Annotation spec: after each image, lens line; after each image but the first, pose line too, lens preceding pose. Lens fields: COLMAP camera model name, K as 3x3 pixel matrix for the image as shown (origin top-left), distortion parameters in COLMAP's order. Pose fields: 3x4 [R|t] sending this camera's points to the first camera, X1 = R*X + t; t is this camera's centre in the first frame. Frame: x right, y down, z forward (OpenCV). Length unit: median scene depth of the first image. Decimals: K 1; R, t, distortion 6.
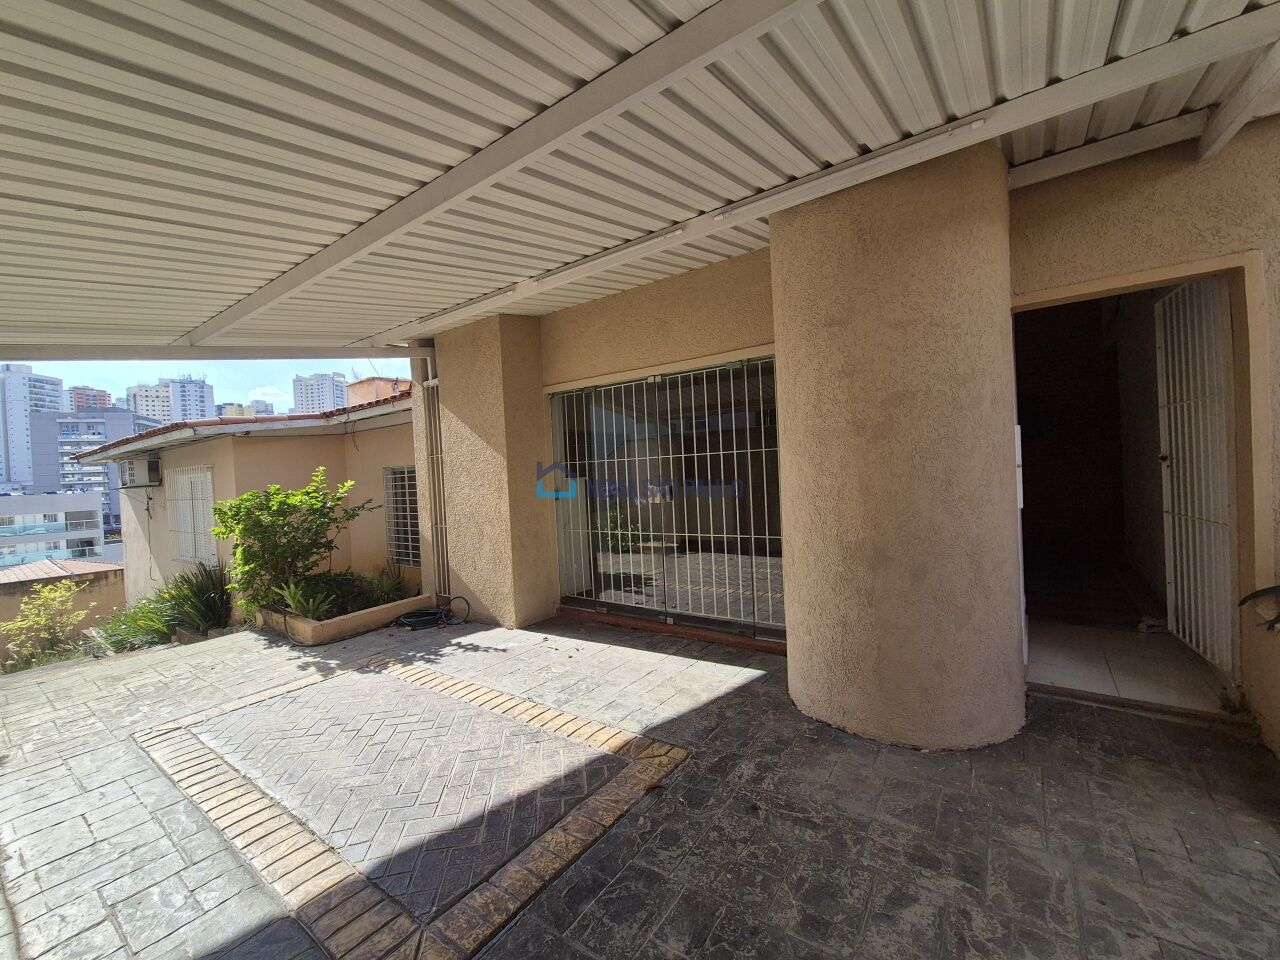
lens RADIAL K [[522.8, 0, 636.1], [0, 522.8, 481.1], [0, 0, 1]] dist [0.001942, 0.000206]
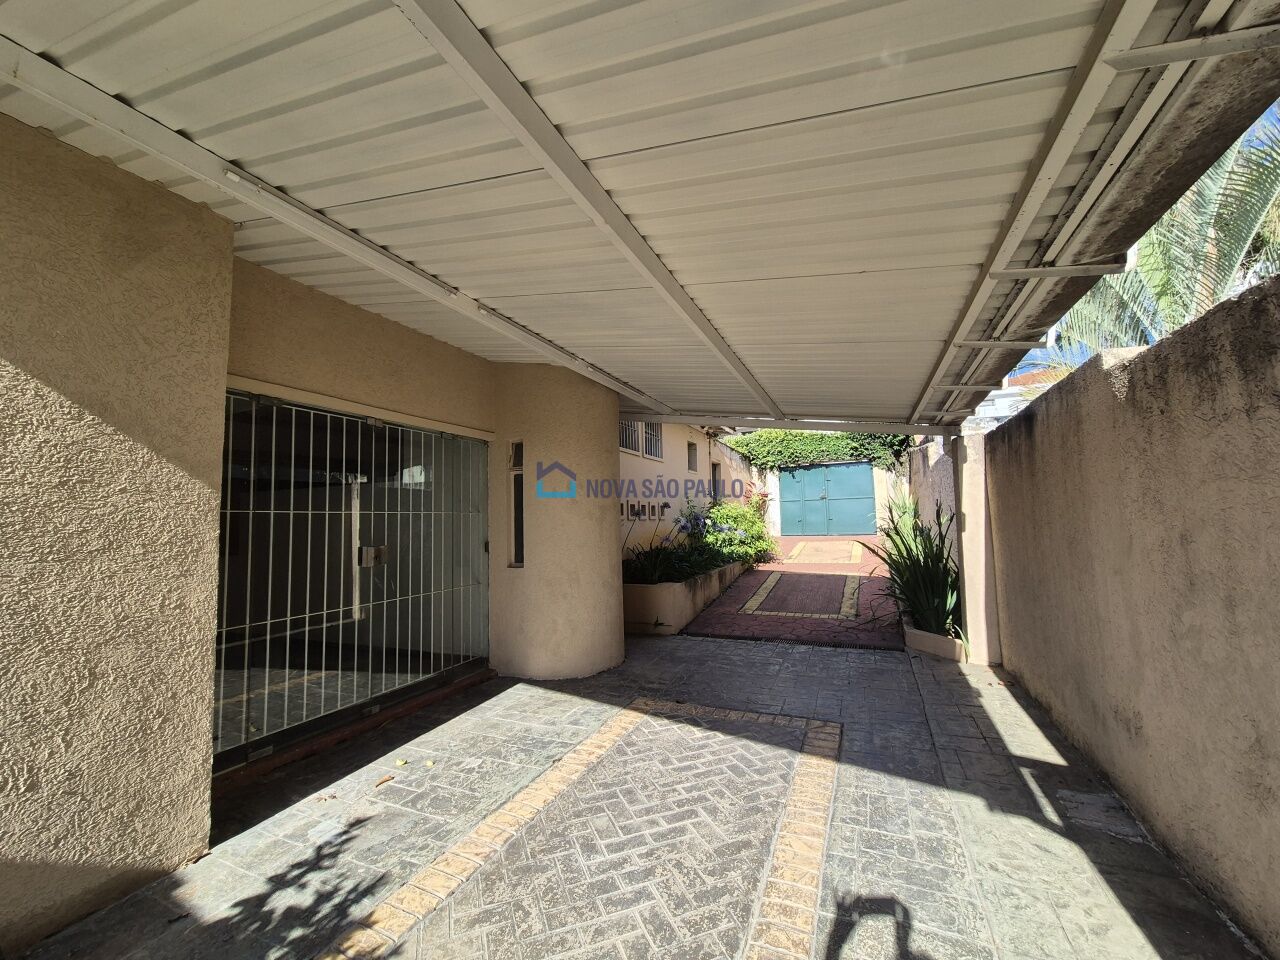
lens RADIAL K [[522.9, 0, 640.0], [0, 522.9, 480.0], [0, 0, 1]] dist [0.000933, 0.000142]
pose [[-0.218685, 0.132317, 0.966783, -0.800863], [0.052191, 0.990932, -0.123816, 0.026808], [-0.974399, 0.023380, -0.223608, 0.693449]]
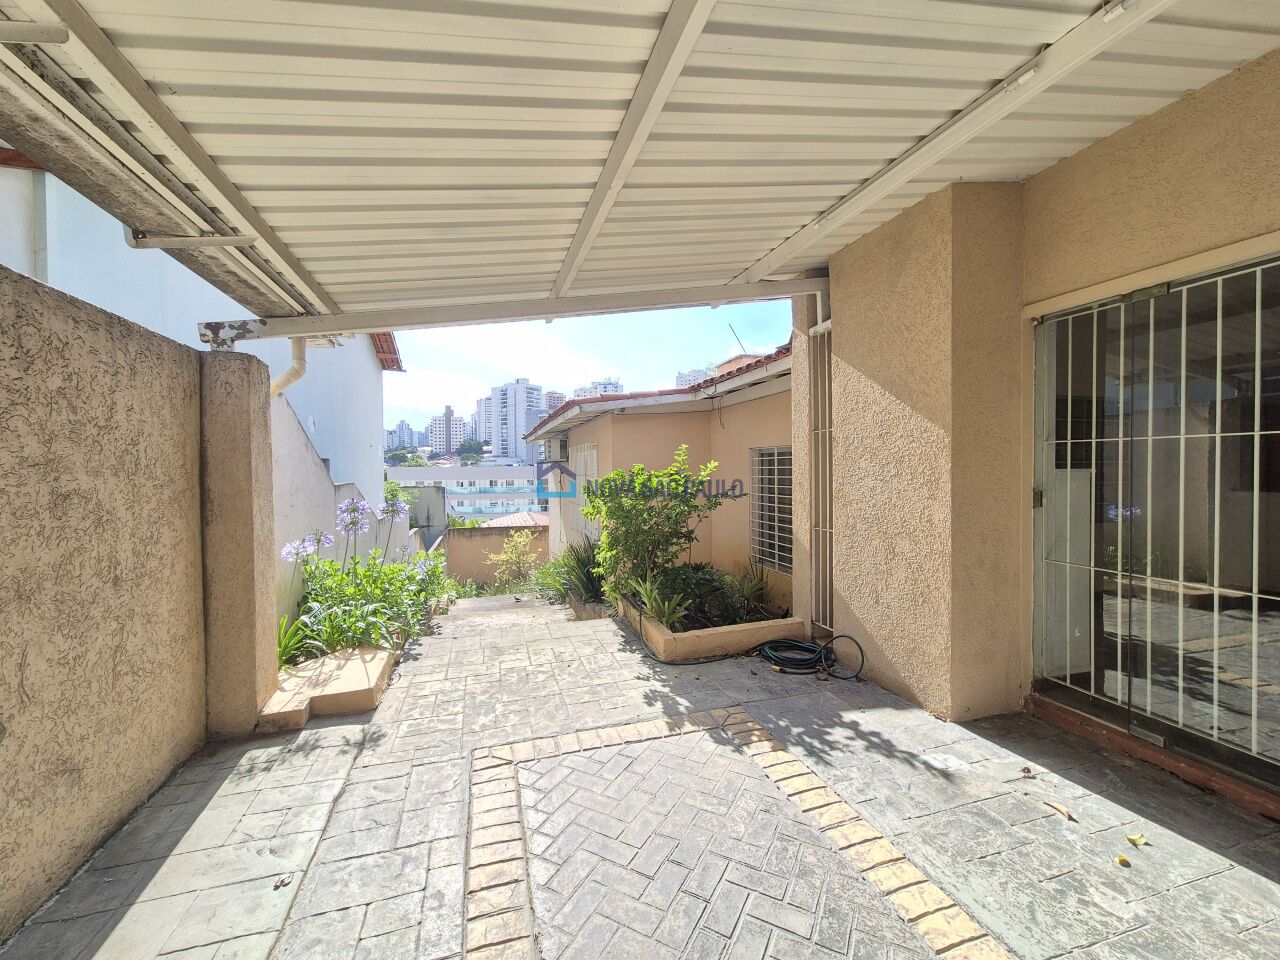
lens RADIAL K [[522.8, 0, 636.1], [0, 522.8, 481.1], [0, 0, 1]] dist [0.001942, 0.000206]
pose [[0.795109, 0.053487, -0.604104, -0.165669], [-0.038082, 0.998541, 0.038289, 0.002847], [0.605270, -0.007438, 0.795985, 0.307884]]
